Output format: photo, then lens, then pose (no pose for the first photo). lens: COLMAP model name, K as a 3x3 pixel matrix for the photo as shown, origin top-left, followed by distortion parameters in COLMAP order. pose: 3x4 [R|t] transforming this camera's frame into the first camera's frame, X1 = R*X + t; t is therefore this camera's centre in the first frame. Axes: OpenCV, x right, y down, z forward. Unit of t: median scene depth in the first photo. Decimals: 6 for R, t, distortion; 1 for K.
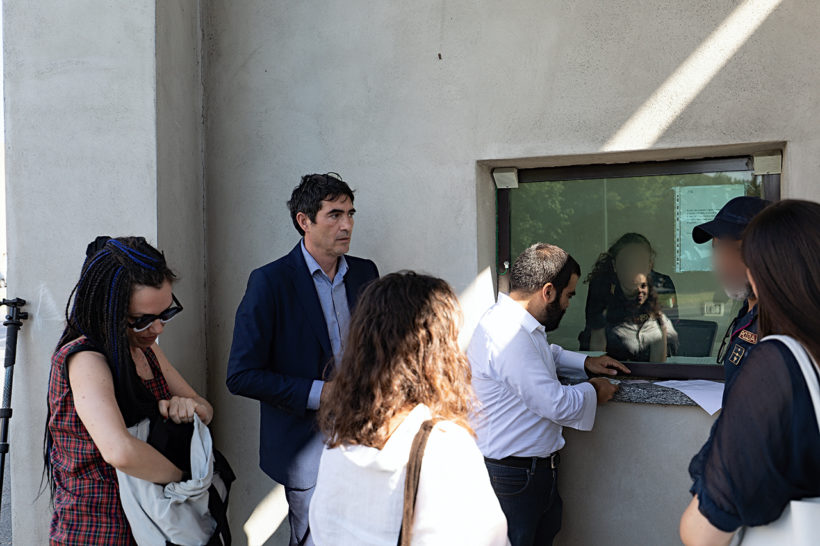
lens RADIAL K [[779.5, 0, 415.0], [0, 779.5, 279.4], [0, 0, 1]] dist [0.011187, 0.000000]
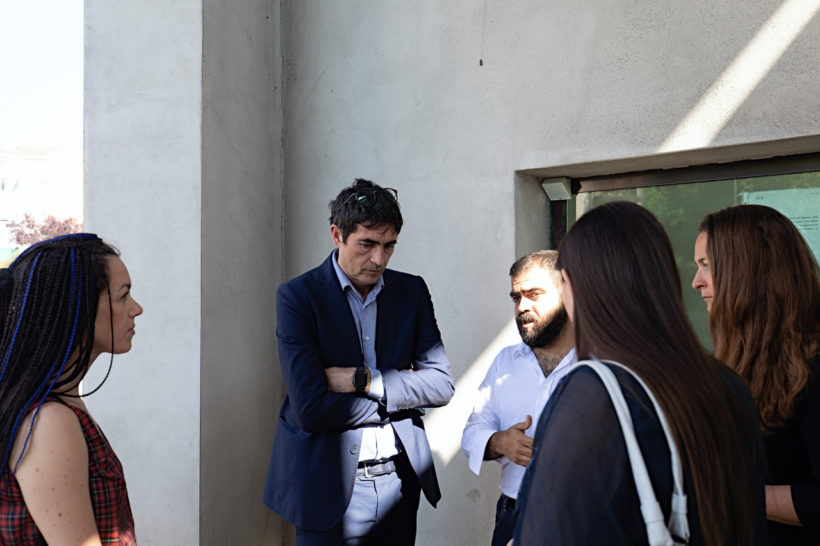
lens RADIAL K [[779.5, 0, 410.2], [0, 779.5, 278.7], [0, 0, 1]] dist [0.011187, 0.000000]
pose [[0.953591, 0.003374, -0.301085, 0.244290], [-0.011912, 0.999577, -0.026526, 0.001604], [0.300868, 0.028881, 0.953228, 0.085281]]
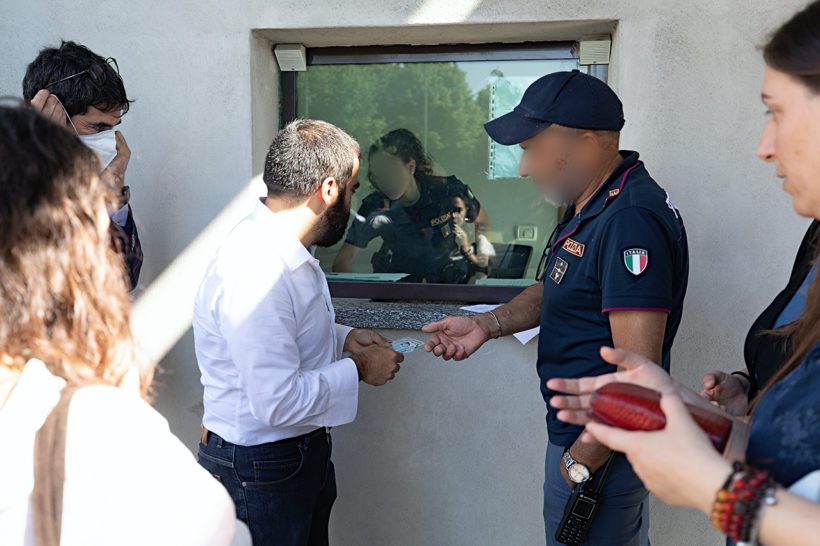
lens RADIAL K [[779.5, 0, 412.6], [0, 779.5, 269.7], [0, 0, 1]] dist [0.011187, 0.000000]
pose [[0.974568, 0.001892, 0.224085, 0.063113], [-0.018760, 0.997143, 0.073168, 0.028772], [-0.223306, -0.075511, 0.971819, 0.185886]]
